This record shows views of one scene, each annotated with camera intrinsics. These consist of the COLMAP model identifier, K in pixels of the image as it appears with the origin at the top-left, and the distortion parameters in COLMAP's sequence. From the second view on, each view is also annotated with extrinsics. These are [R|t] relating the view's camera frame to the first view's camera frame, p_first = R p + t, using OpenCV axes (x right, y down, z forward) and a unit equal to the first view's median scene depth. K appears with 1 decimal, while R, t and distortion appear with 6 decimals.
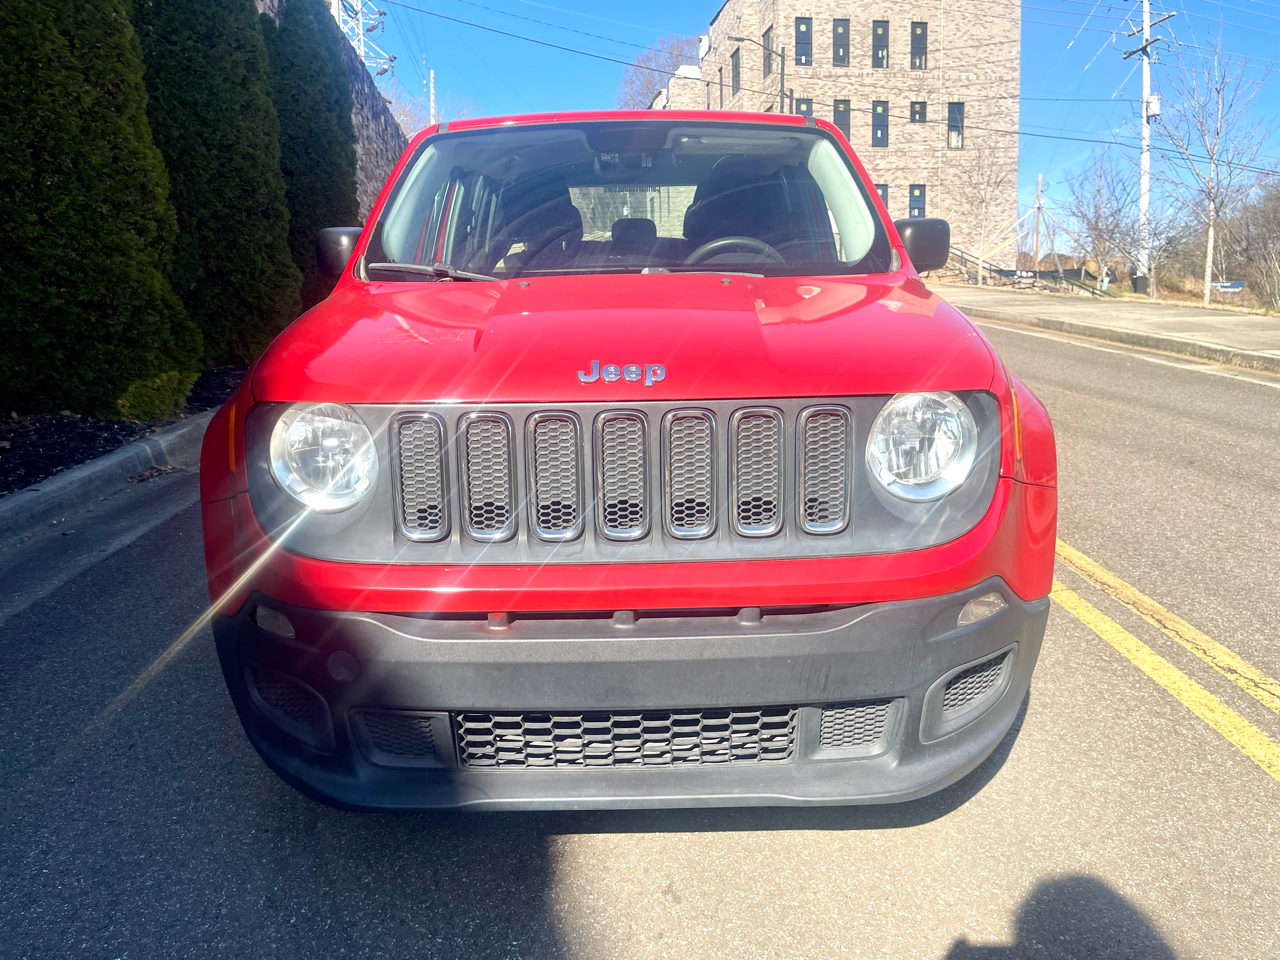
lens RADIAL K [[957.2, 0, 646.3], [0, 957.2, 479.9], [0, 0, 1]] dist [0.096853, -0.127723]
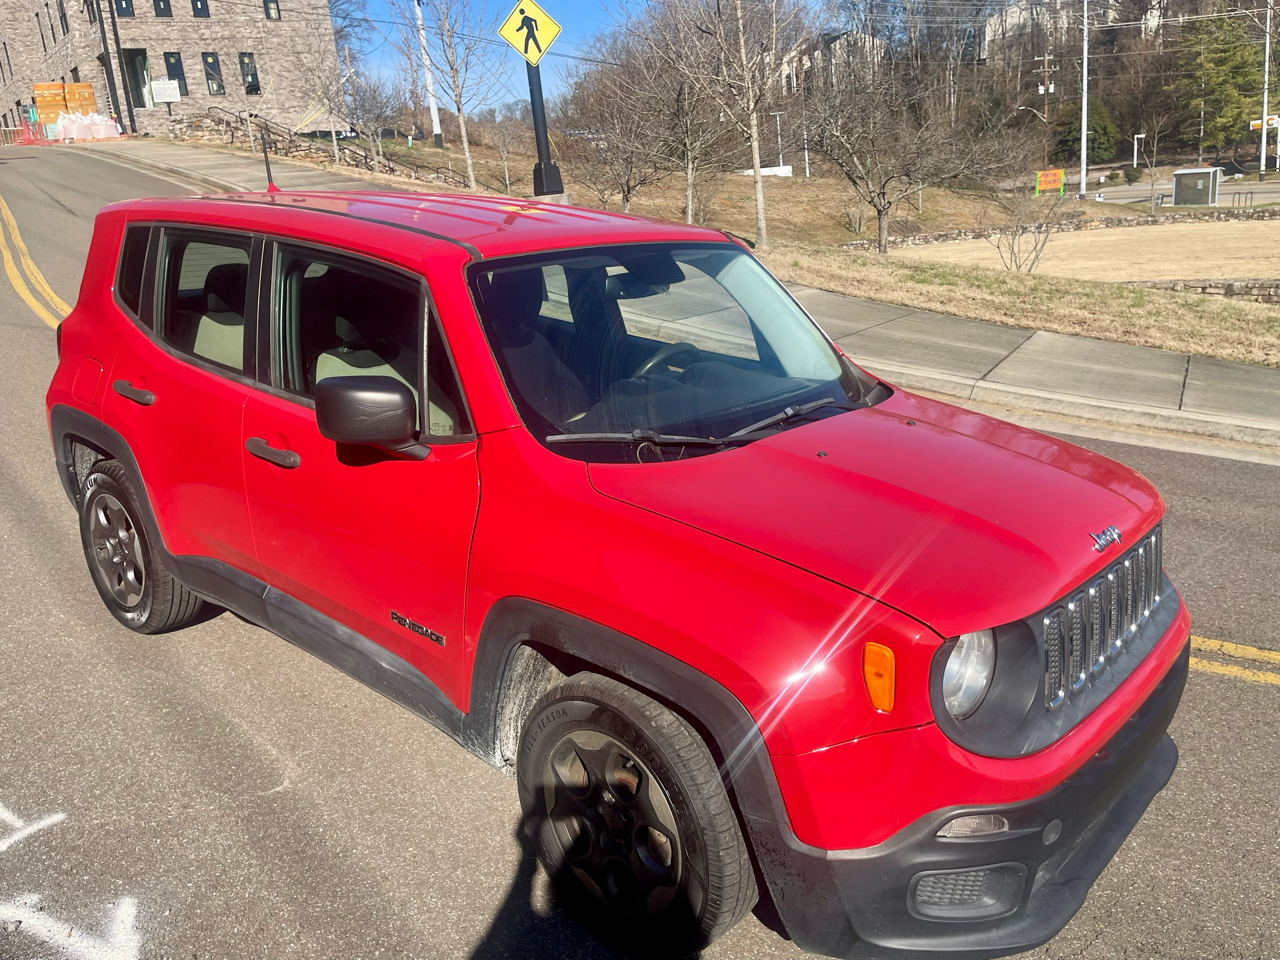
lens RADIAL K [[984.6, 0, 633.0], [0, 984.6, 484.5], [0, 0, 1]] dist [0.073825, -0.109412]
pose [[0.866330, -0.201071, 0.457212, 0.336162], [0.135433, 0.975663, 0.172453, 0.382032], [-0.480760, -0.087480, 0.872478, -2.254302]]
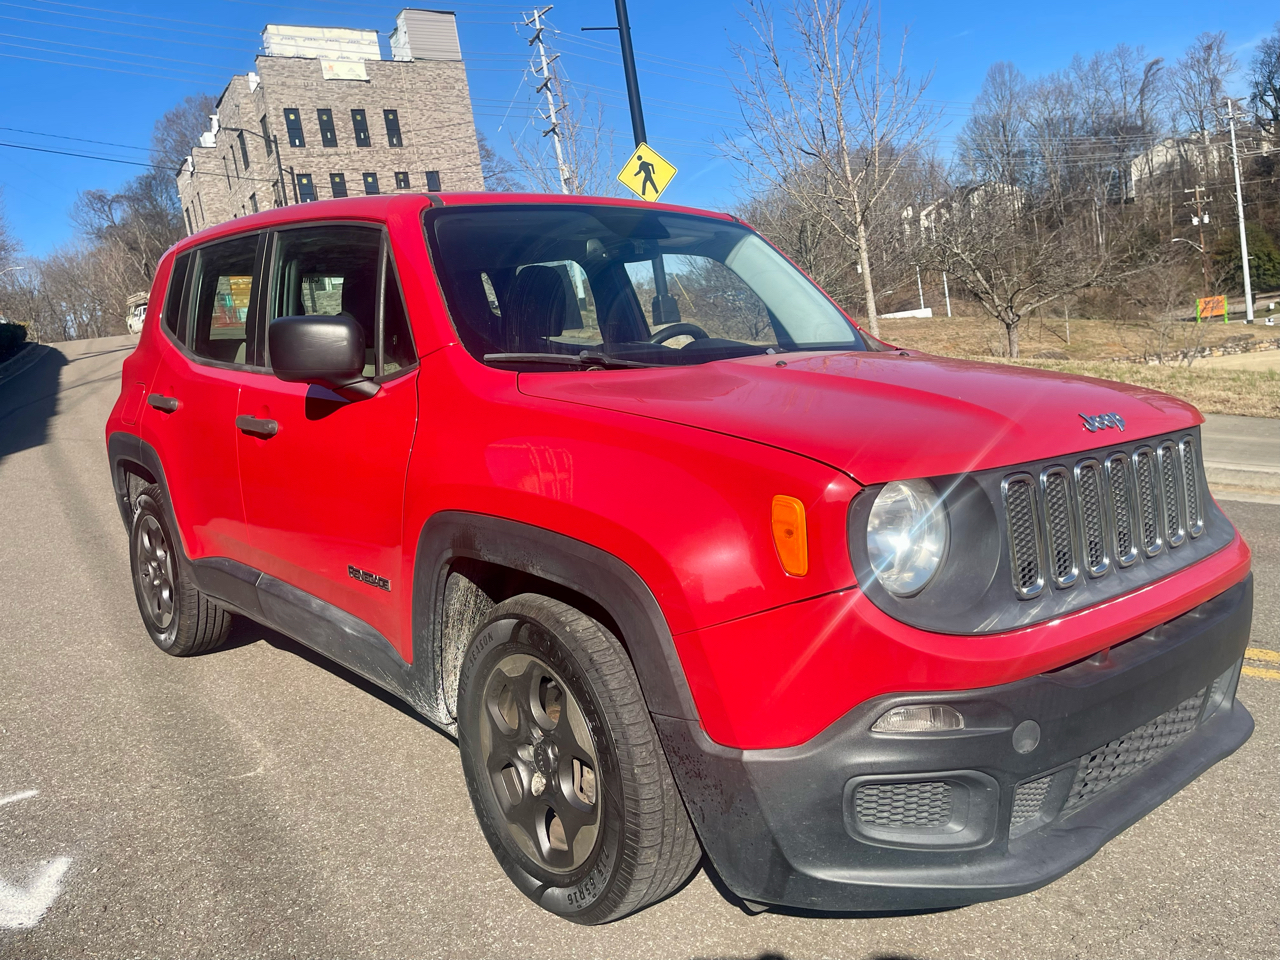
lens RADIAL K [[984.6, 0, 633.0], [0, 984.6, 484.5], [0, 0, 1]] dist [0.073825, -0.109412]
pose [[0.924167, -0.157797, 0.347872, 0.405374], [0.169078, 0.985600, -0.002102, 0.488749], [-0.342531, 0.060760, 0.937540, -2.263371]]
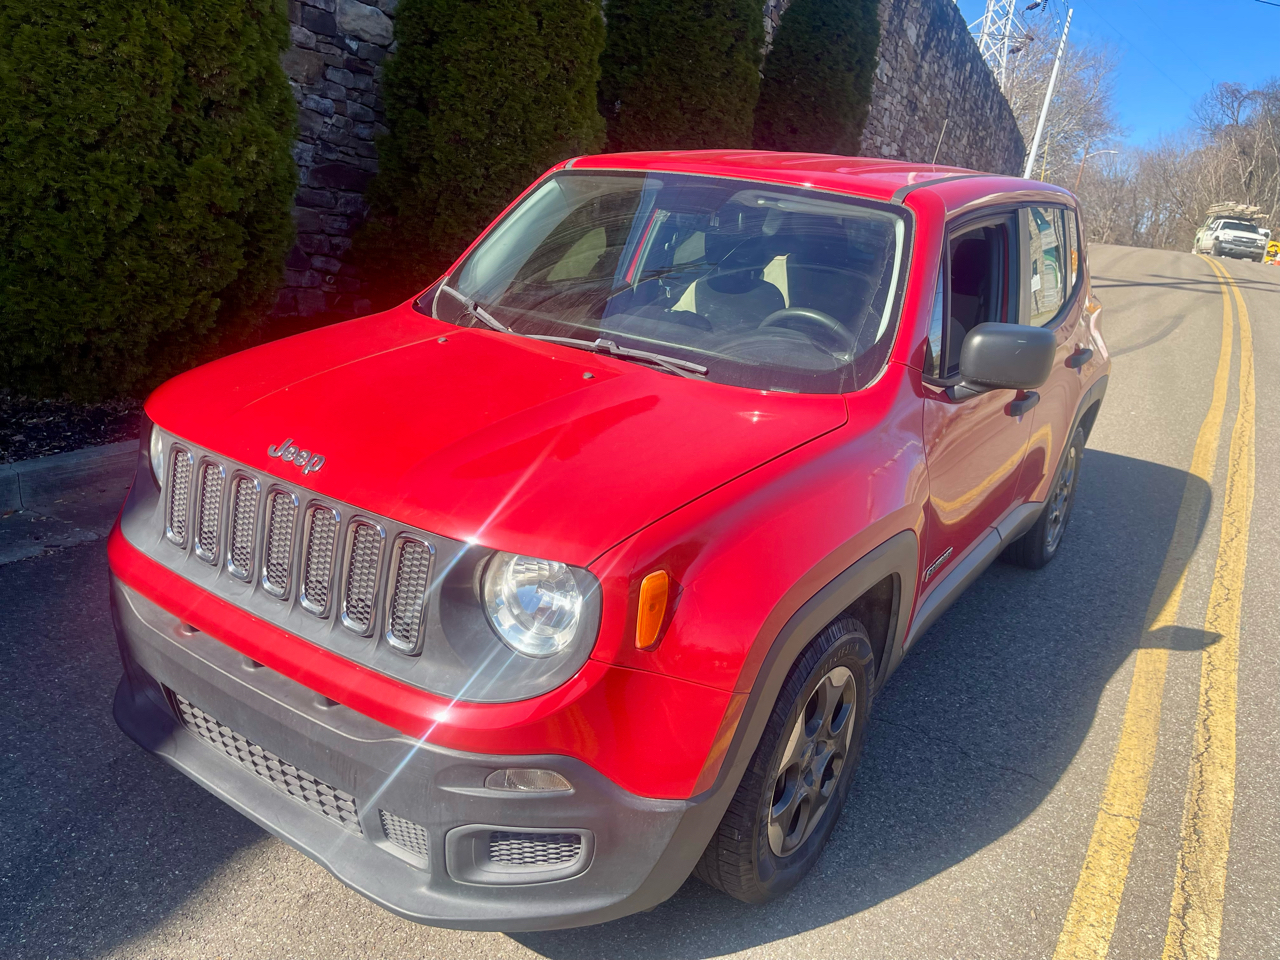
lens RADIAL K [[955.5, 0, 637.9], [0, 955.5, 477.3], [0, 0, 1]] dist [0.096537, -0.124365]
pose [[0.820011, 0.264075, -0.507785, 0.249387], [-0.234852, 0.964315, 0.122237, -0.089339], [0.521944, 0.019019, 0.852768, 0.065657]]
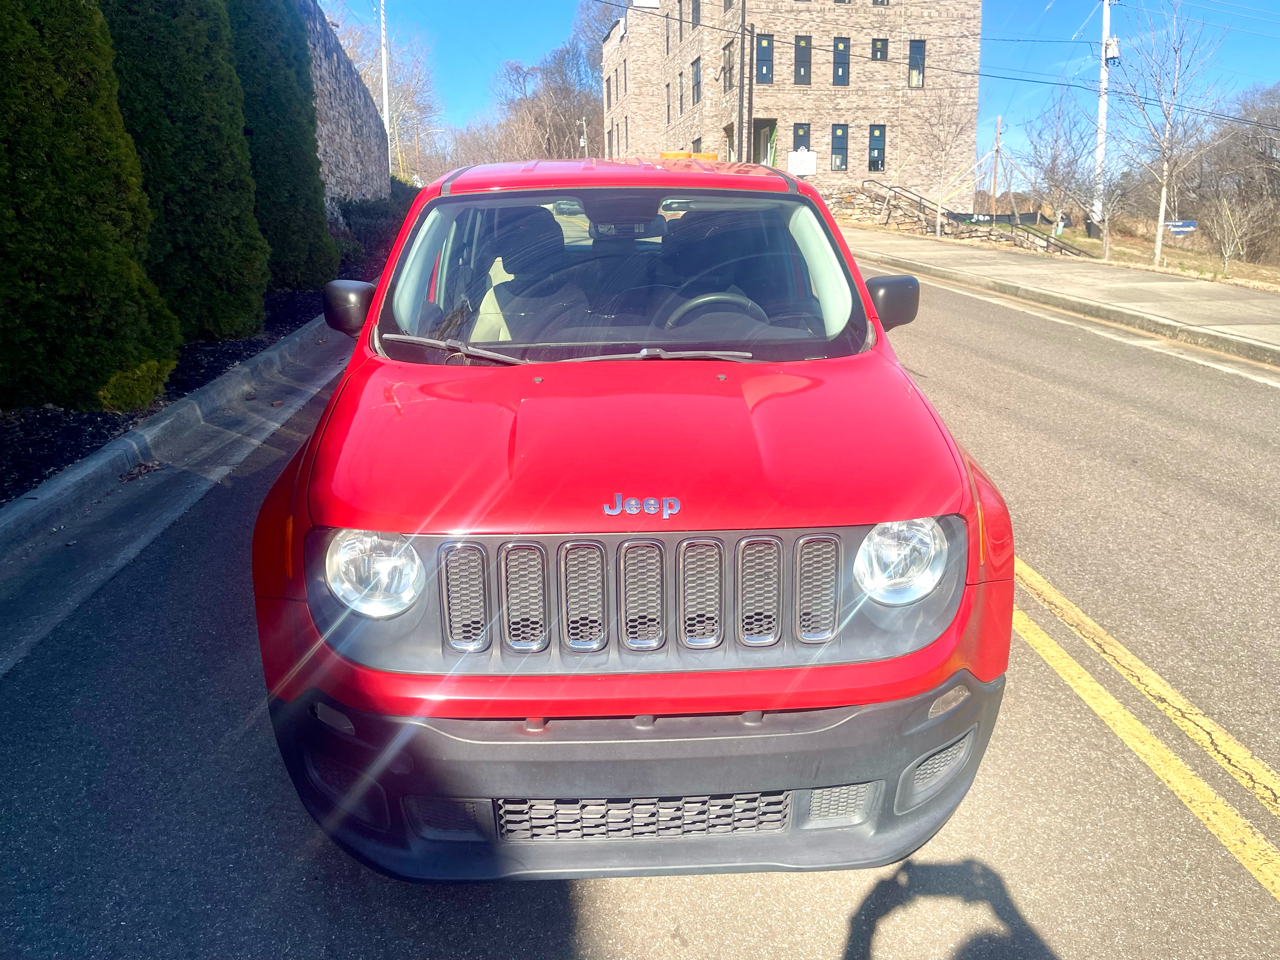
lens RADIAL K [[955.5, 0, 637.9], [0, 955.5, 477.3], [0, 0, 1]] dist [0.096537, -0.124365]
pose [[0.999342, -0.001688, 0.036224, -0.019798], [-0.000624, 0.997967, 0.063731, -0.060504], [-0.036258, -0.063712, 0.997309, -0.037126]]
